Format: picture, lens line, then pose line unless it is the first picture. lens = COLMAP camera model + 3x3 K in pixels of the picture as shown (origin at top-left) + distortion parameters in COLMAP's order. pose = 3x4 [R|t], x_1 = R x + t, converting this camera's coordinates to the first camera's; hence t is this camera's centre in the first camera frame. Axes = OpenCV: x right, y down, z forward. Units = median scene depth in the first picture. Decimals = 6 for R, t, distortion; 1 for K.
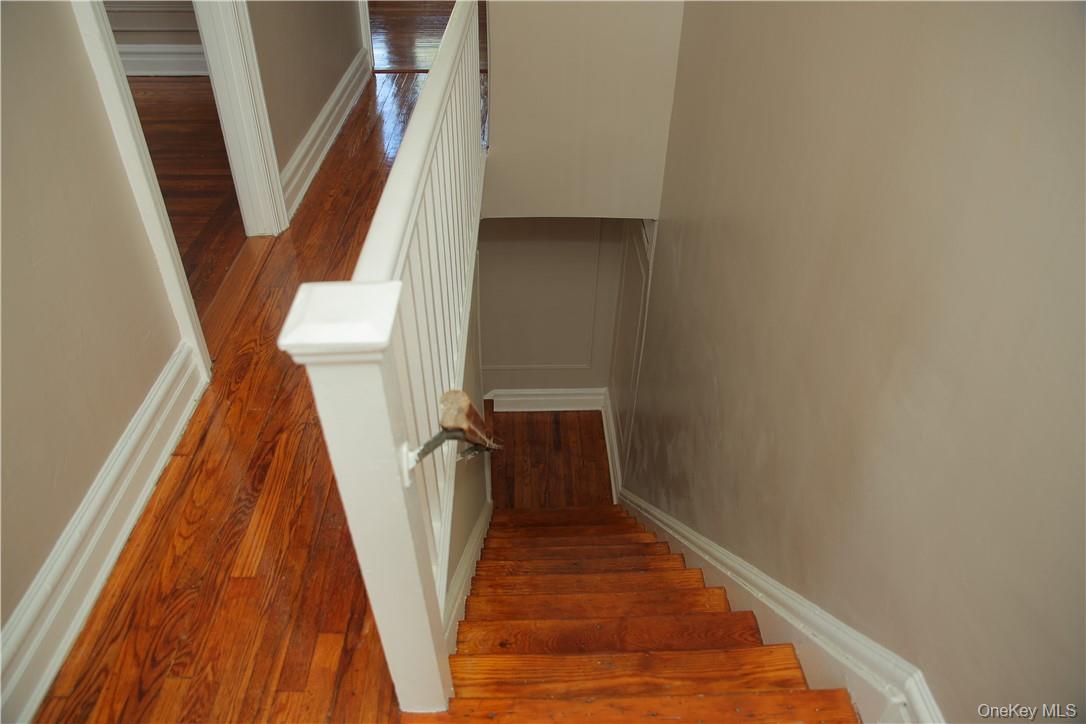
lens RADIAL K [[727.7, 0, 543.7], [0, 727.7, 349.9], [0, 0, 1]] dist [-0.117364, 0.065846]
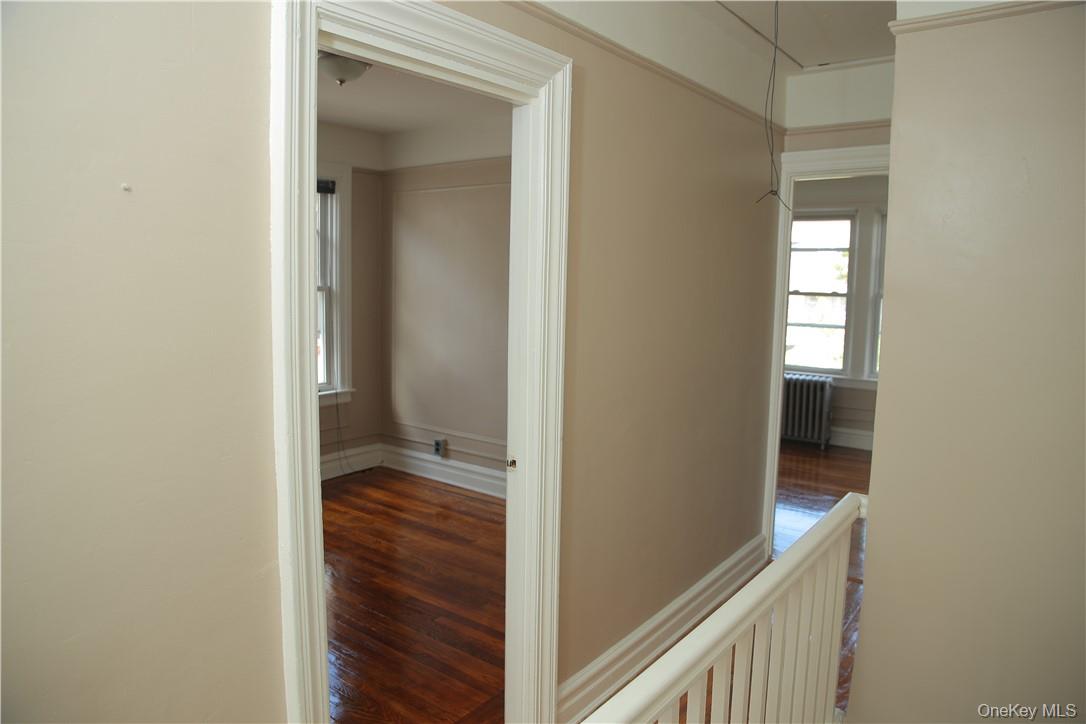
lens RADIAL K [[734.7, 0, 543.0], [0, 734.7, 362.0], [0, 0, 1]] dist [-0.116050, 0.070283]
pose [[0.789099, 0.065008, -0.610816, 0.155154], [-0.377901, 0.835315, -0.399300, -0.275660], [0.484266, 0.545915, 0.683713, 0.229577]]
